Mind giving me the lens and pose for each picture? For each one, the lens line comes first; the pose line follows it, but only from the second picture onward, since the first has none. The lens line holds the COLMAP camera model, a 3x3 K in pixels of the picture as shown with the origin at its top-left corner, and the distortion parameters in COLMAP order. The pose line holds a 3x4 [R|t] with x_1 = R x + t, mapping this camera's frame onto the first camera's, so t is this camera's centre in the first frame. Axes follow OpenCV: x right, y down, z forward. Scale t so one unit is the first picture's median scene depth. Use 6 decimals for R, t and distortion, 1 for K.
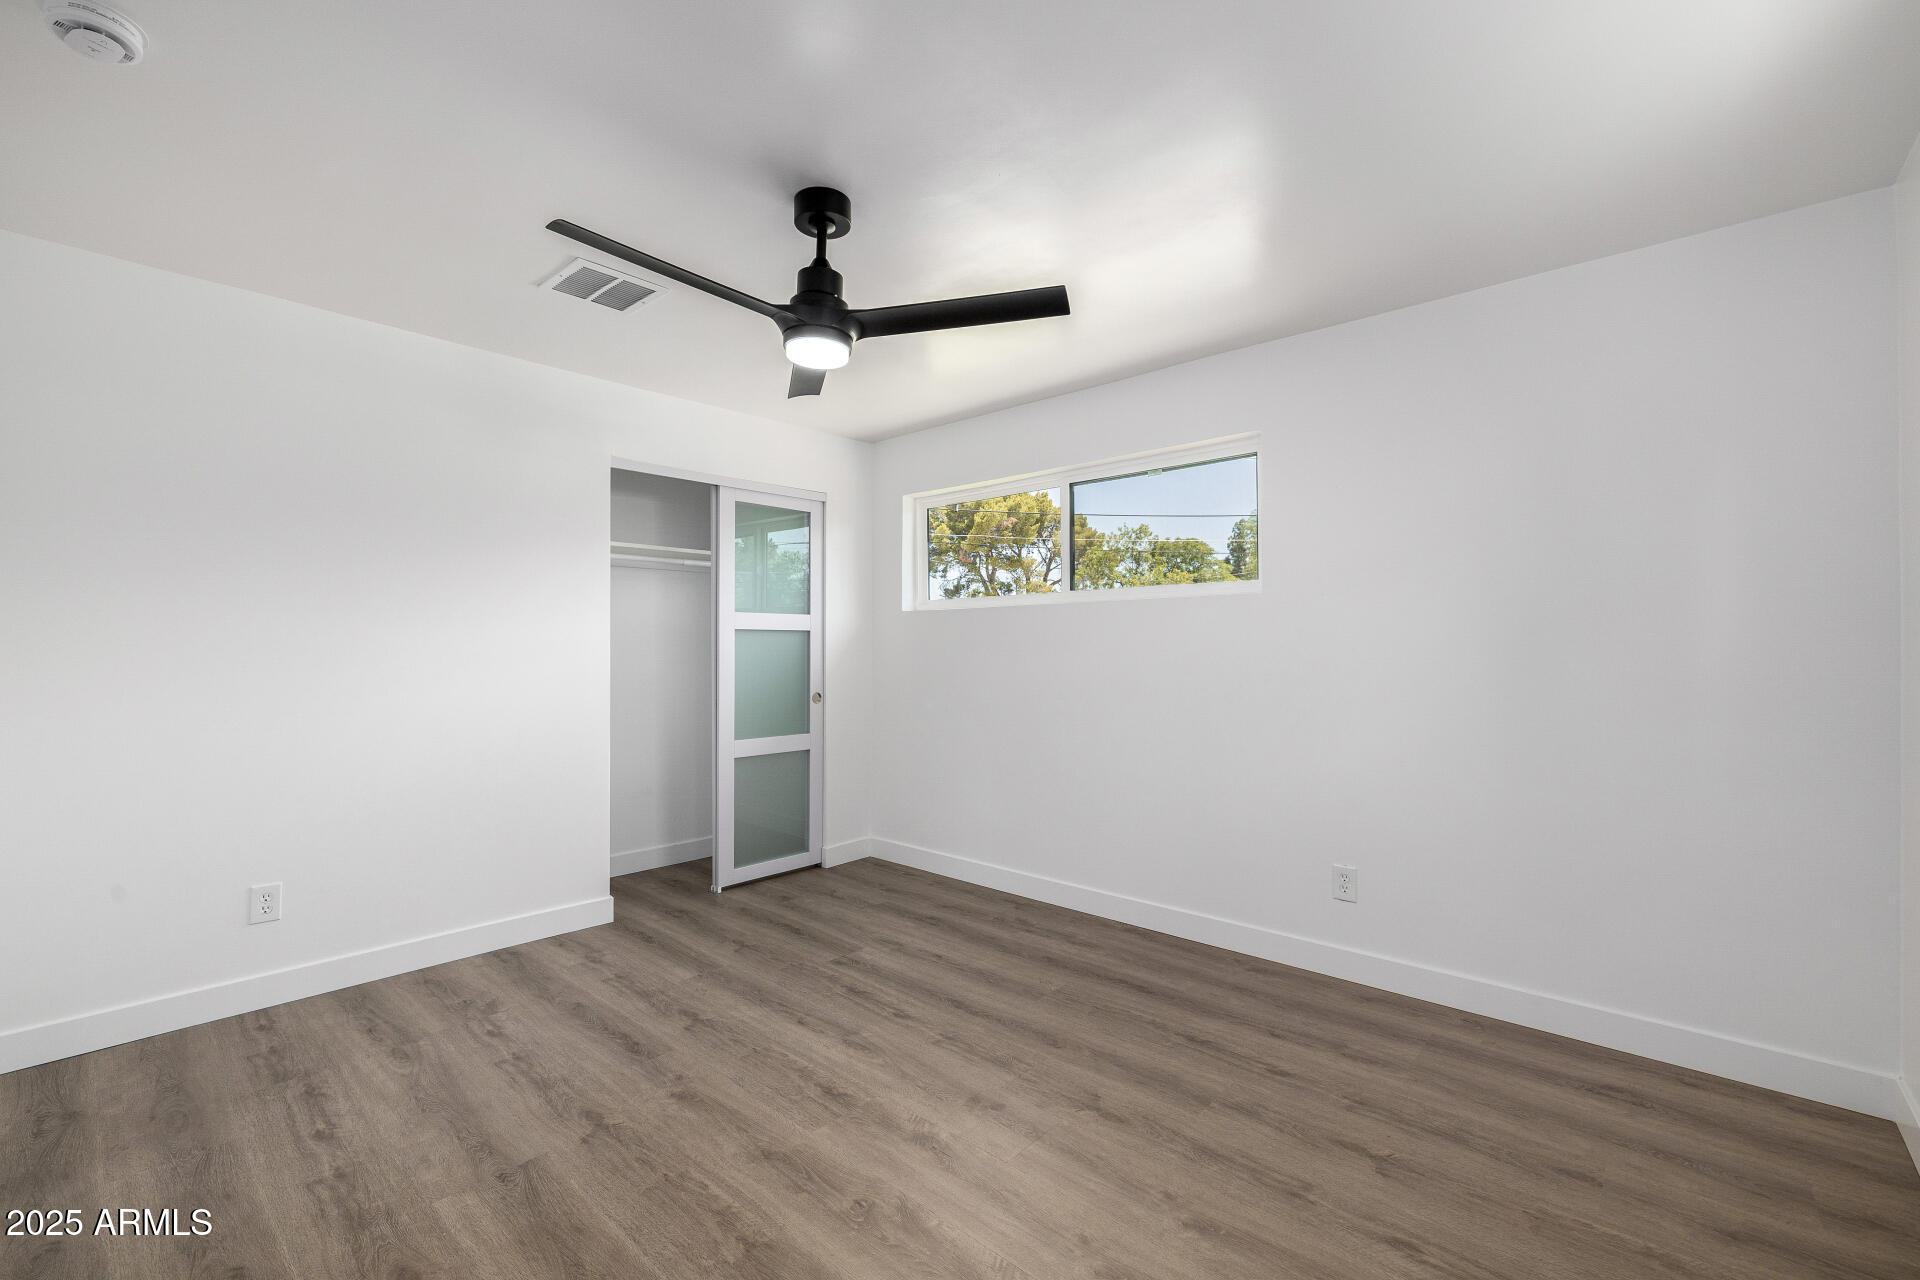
lens RADIAL K [[820.1, 0, 942.7], [0, 820.1, 644.9], [0, 0, 1]] dist [-0.002855, 0.001638]
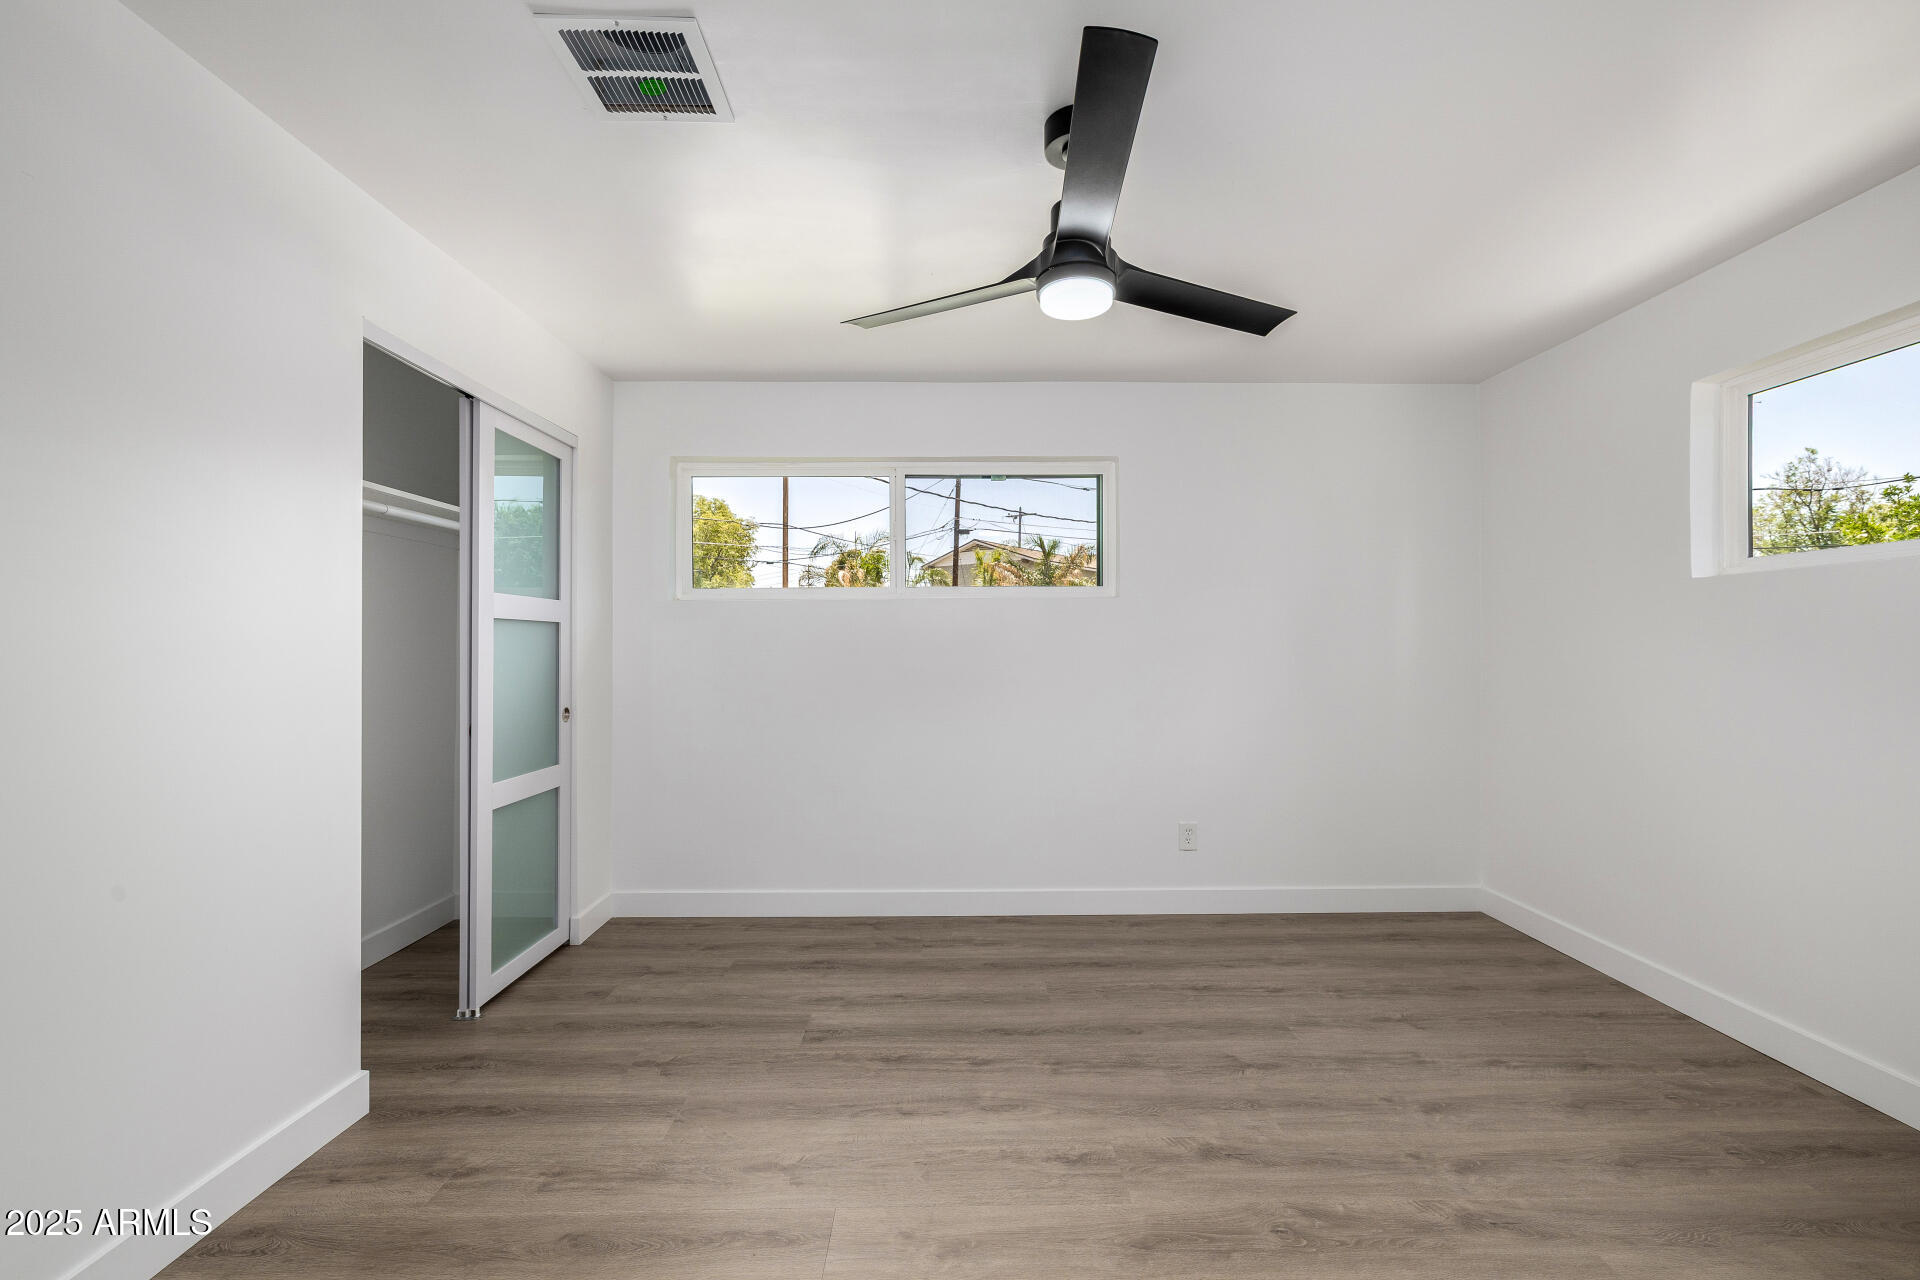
lens RADIAL K [[820.1, 0, 954.3], [0, 820.1, 645.2], [0, 0, 1]] dist [-0.002855, 0.001638]
pose [[0.720782, 0.003540, 0.693152, -0.563609], [-0.000557, 0.999990, -0.004529, 0.007583], [-0.693161, 0.002878, 0.720777, 0.319216]]
